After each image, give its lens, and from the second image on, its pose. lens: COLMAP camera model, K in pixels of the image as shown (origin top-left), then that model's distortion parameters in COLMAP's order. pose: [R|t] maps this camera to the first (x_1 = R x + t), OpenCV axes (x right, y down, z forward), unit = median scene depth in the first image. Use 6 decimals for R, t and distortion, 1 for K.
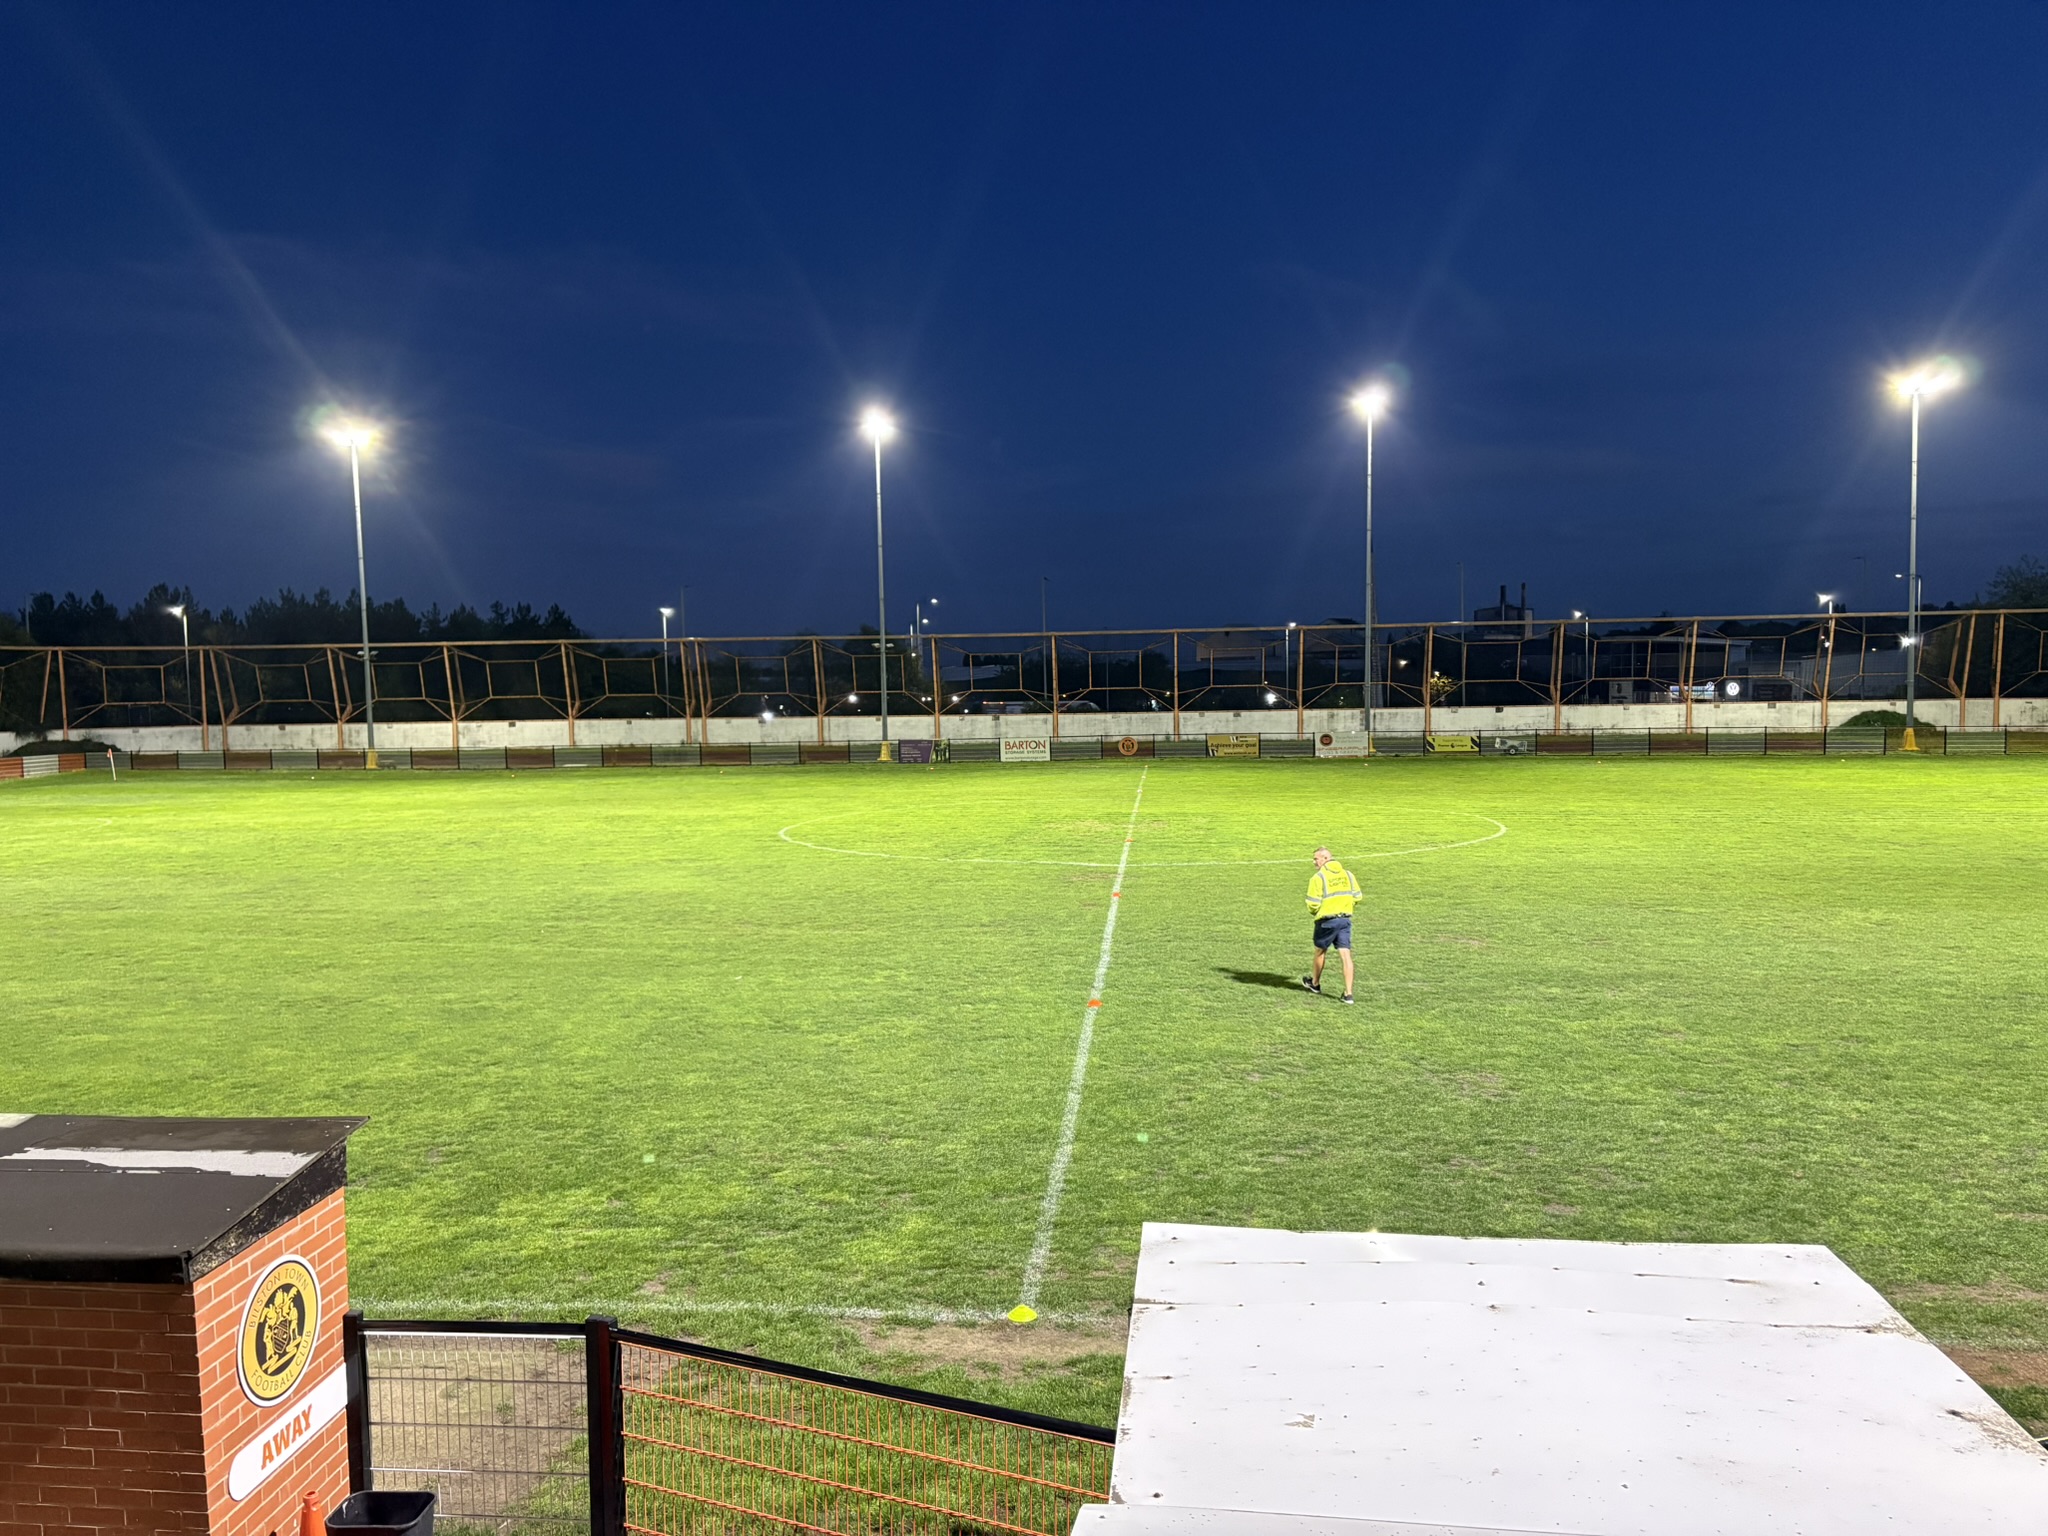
lens RADIAL K [[1575.9, 0, 1024.0], [0, 1575.9, 768.0], [0, 0, 1]] dist [0.045479, -0.006139]
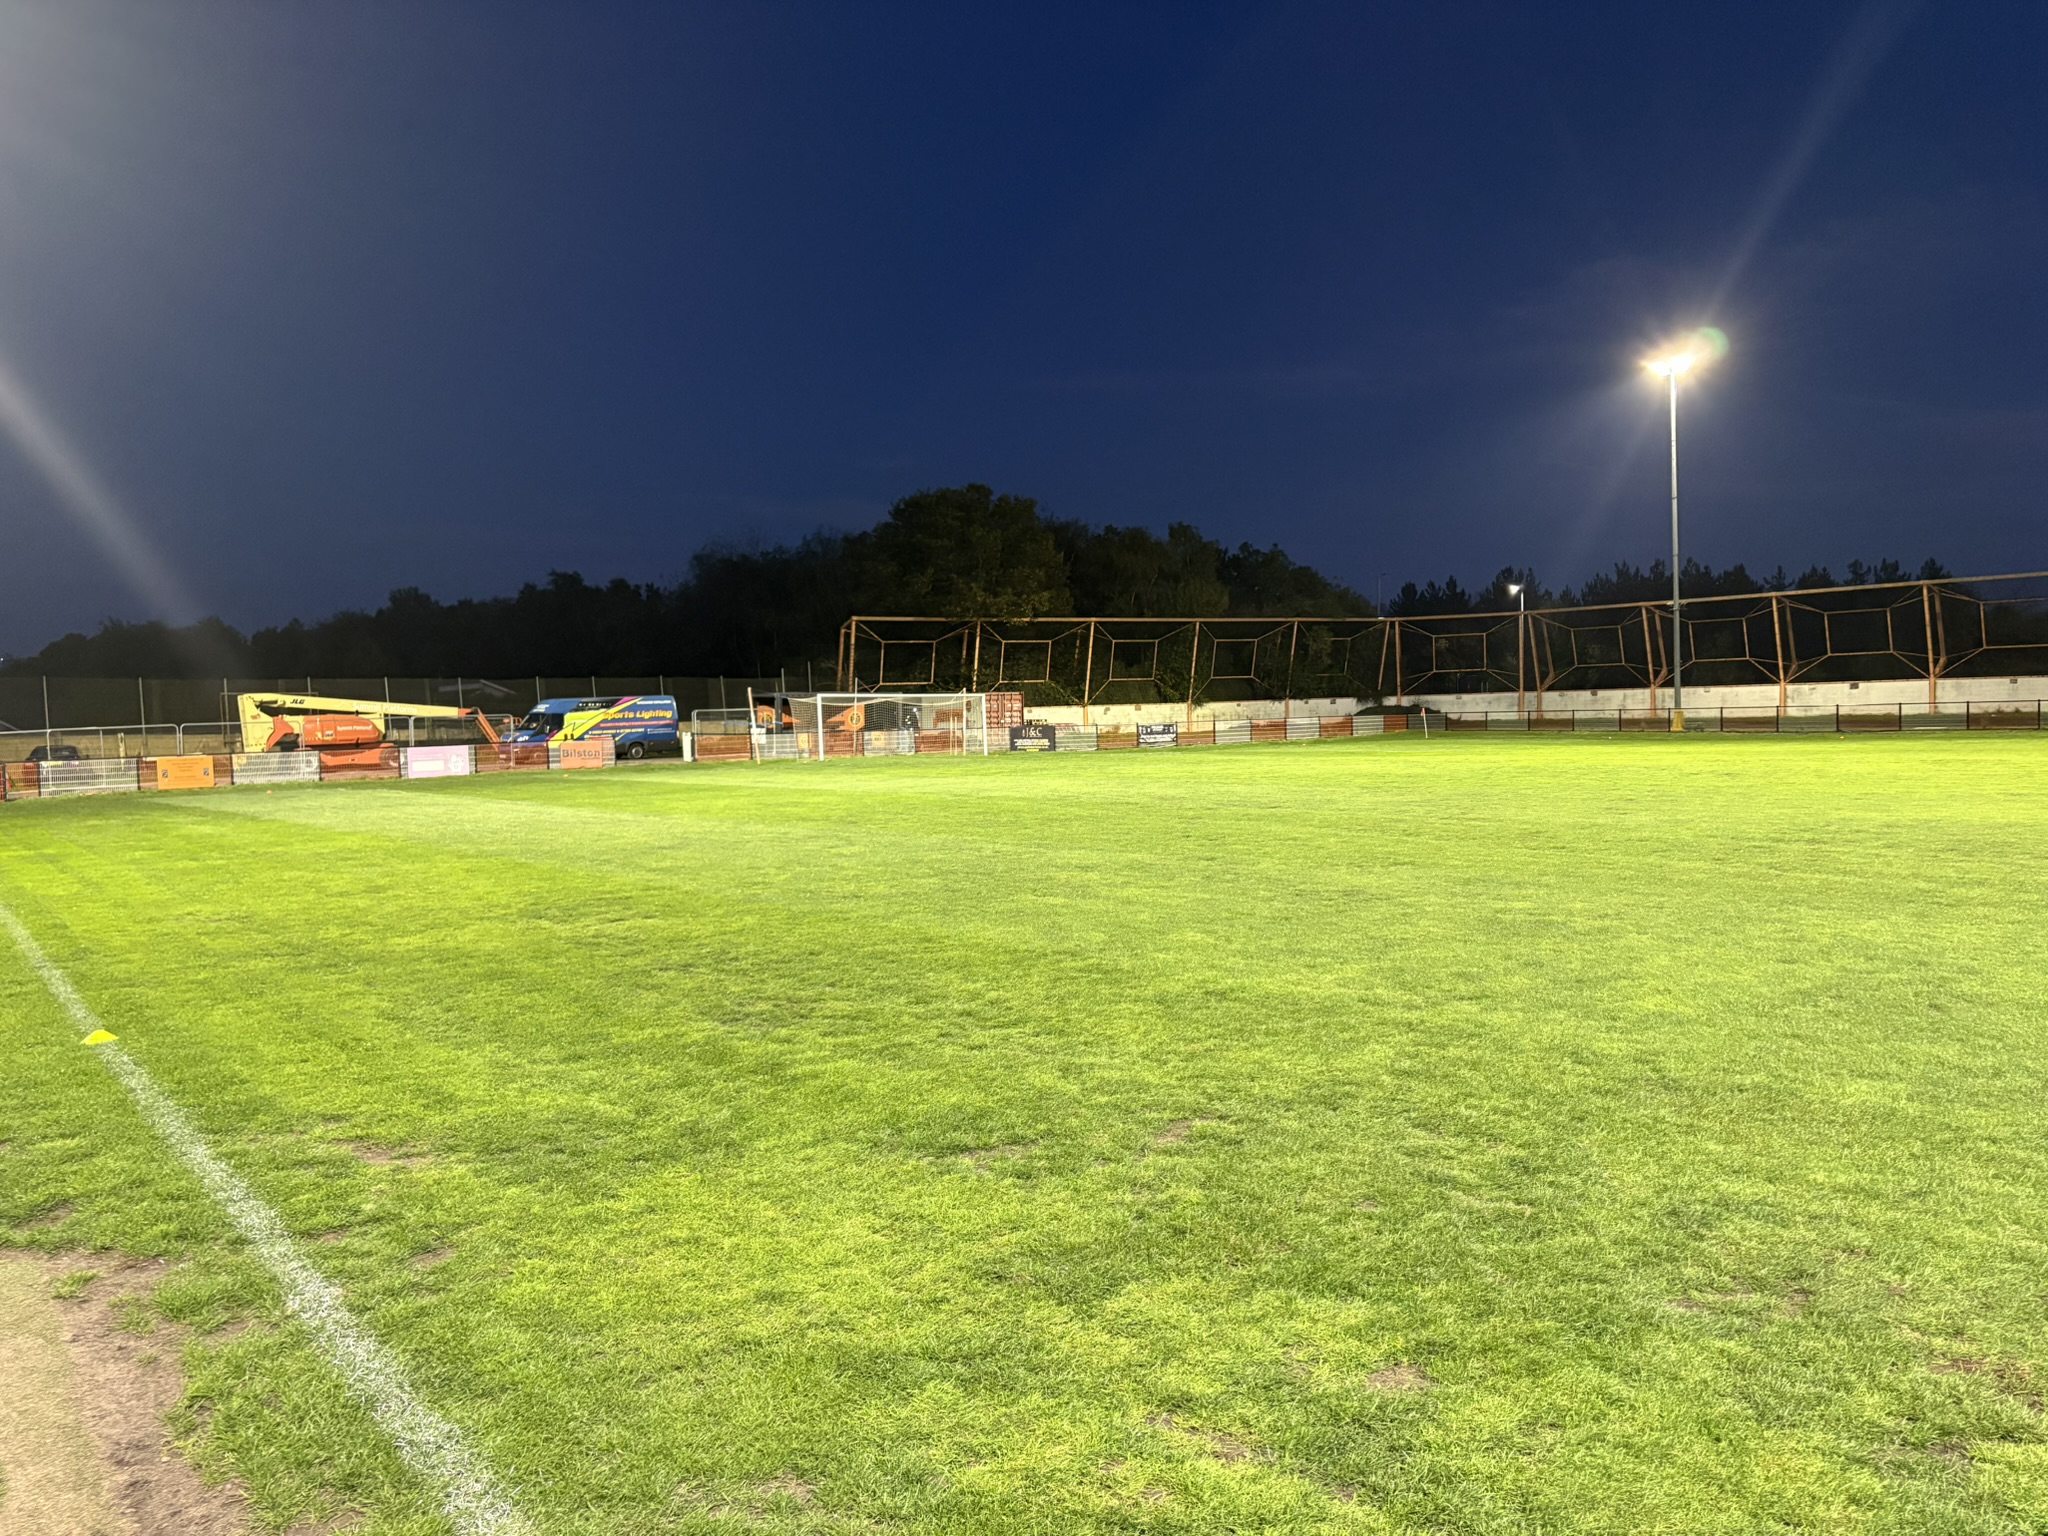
lens RADIAL K [[1575.9, 0, 1024.0], [0, 1575.9, 768.0], [0, 0, 1]] dist [0.045479, -0.006139]
pose [[0.686969, 0.025081, -0.726254, -0.011737], [-0.027825, 0.999579, 0.008199, 0.022573], [0.726154, 0.014576, 0.687377, 0.108947]]
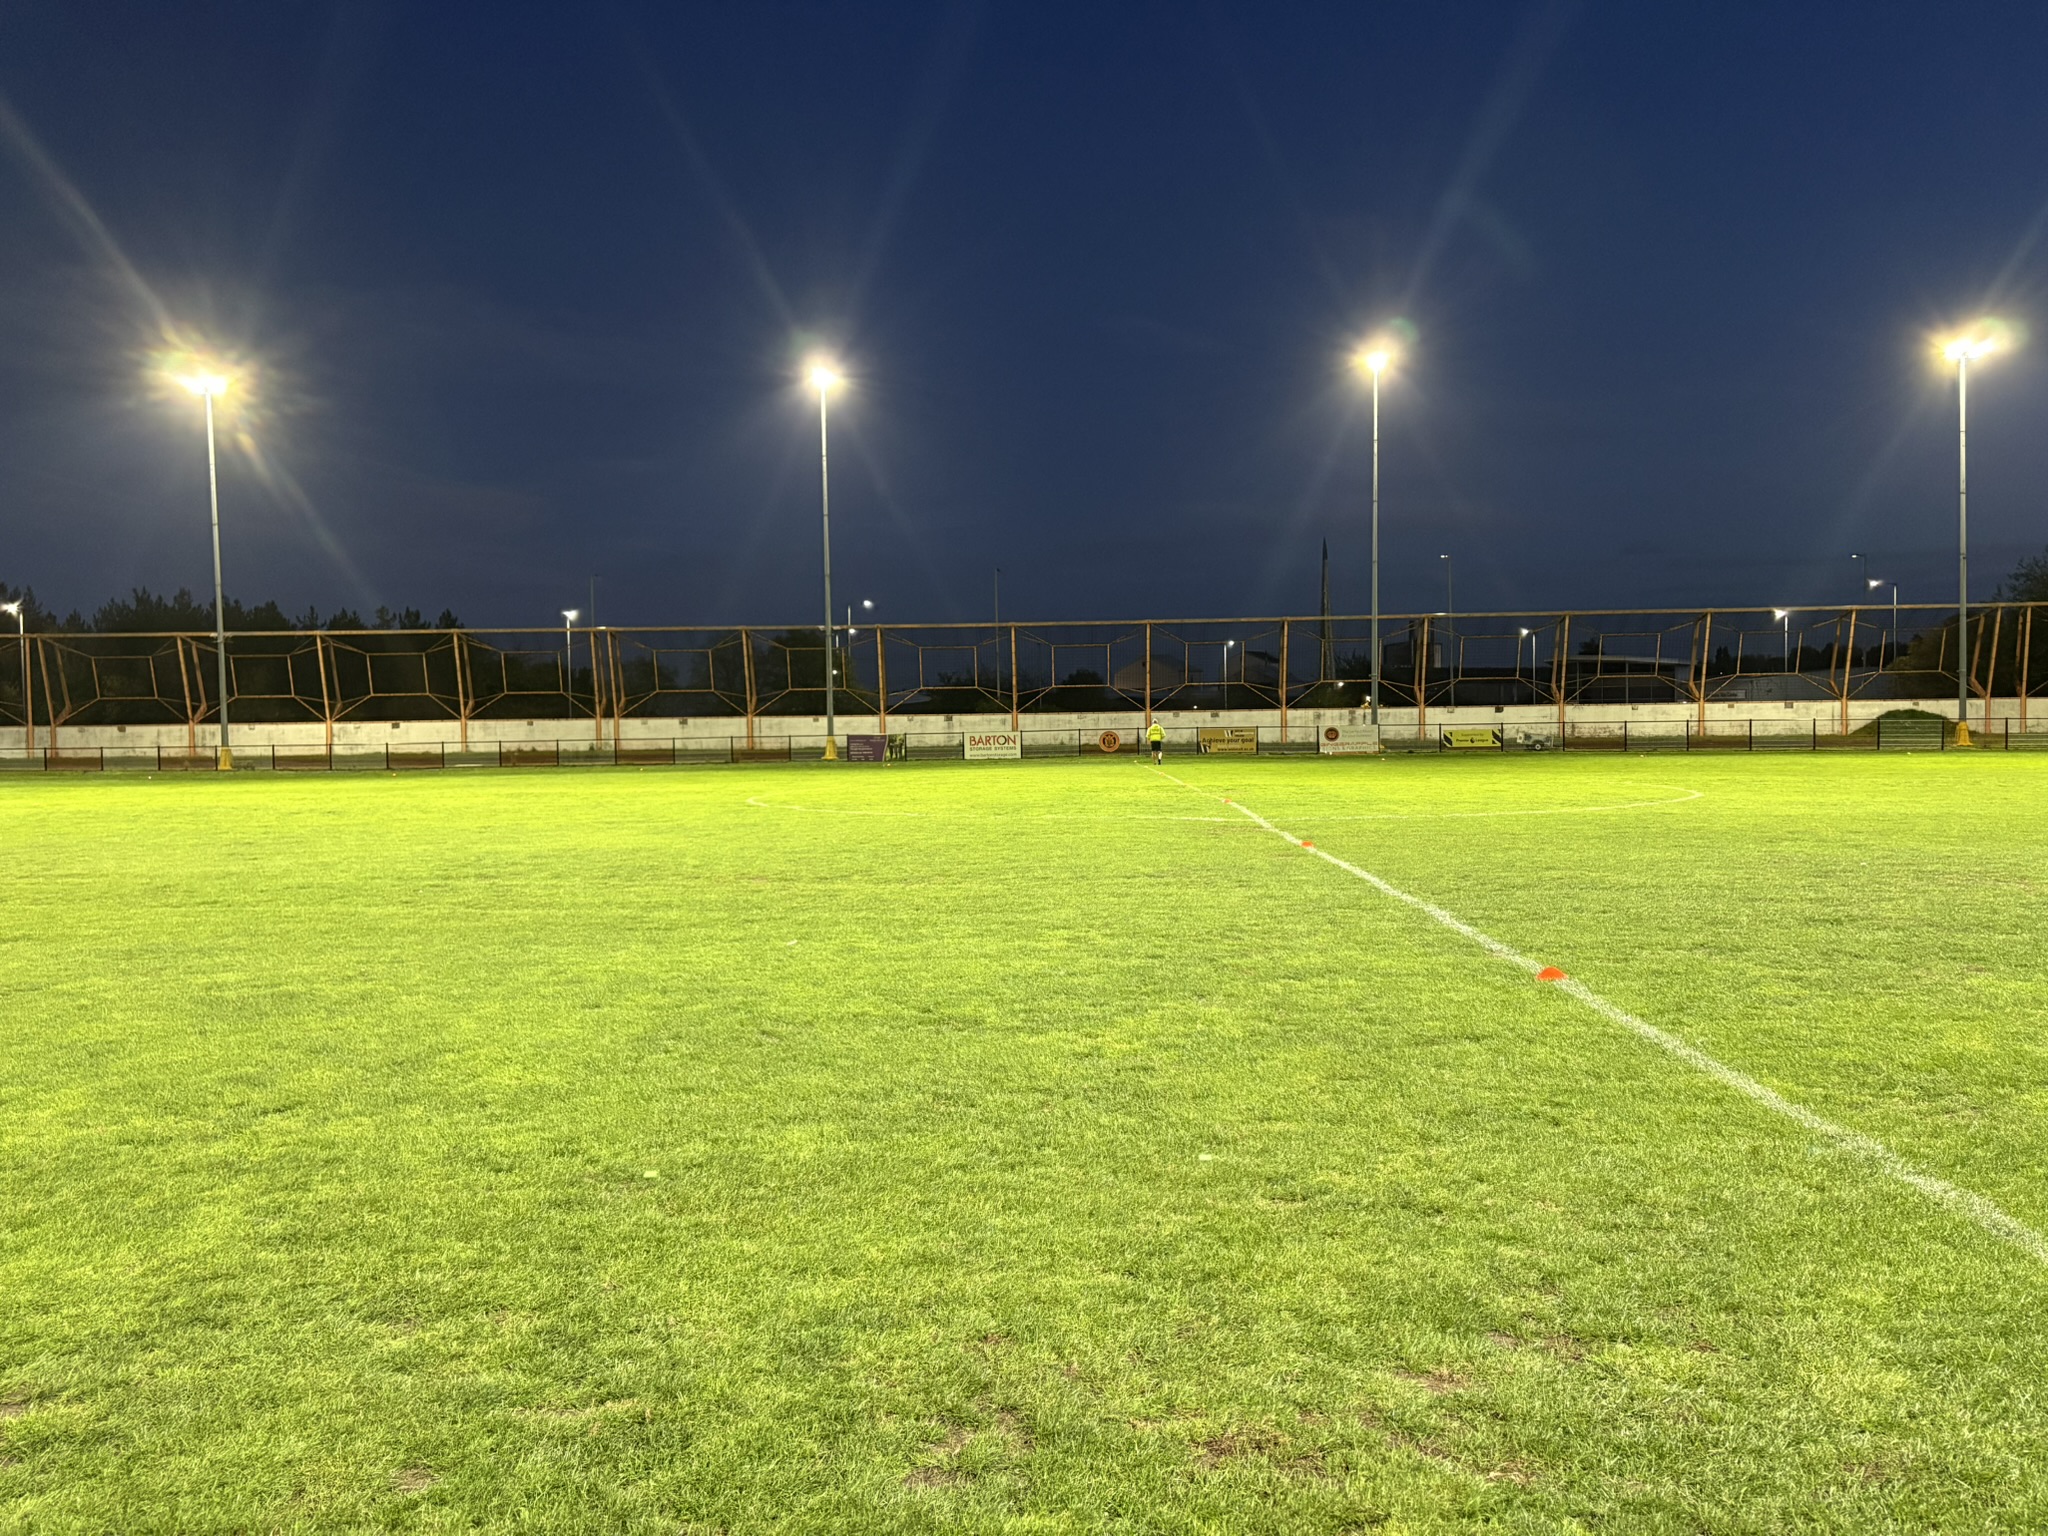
lens RADIAL K [[1564.5, 0, 1024.0], [0, 1564.5, 768.0], [0, 0, 1]] dist [-0.001679, 0.093888]
pose [[0.997839, 0.000042, 0.065707, -0.034644], [0.001800, 0.999607, -0.027979, 0.022395], [-0.065682, 0.028037, 0.997447, 0.117745]]
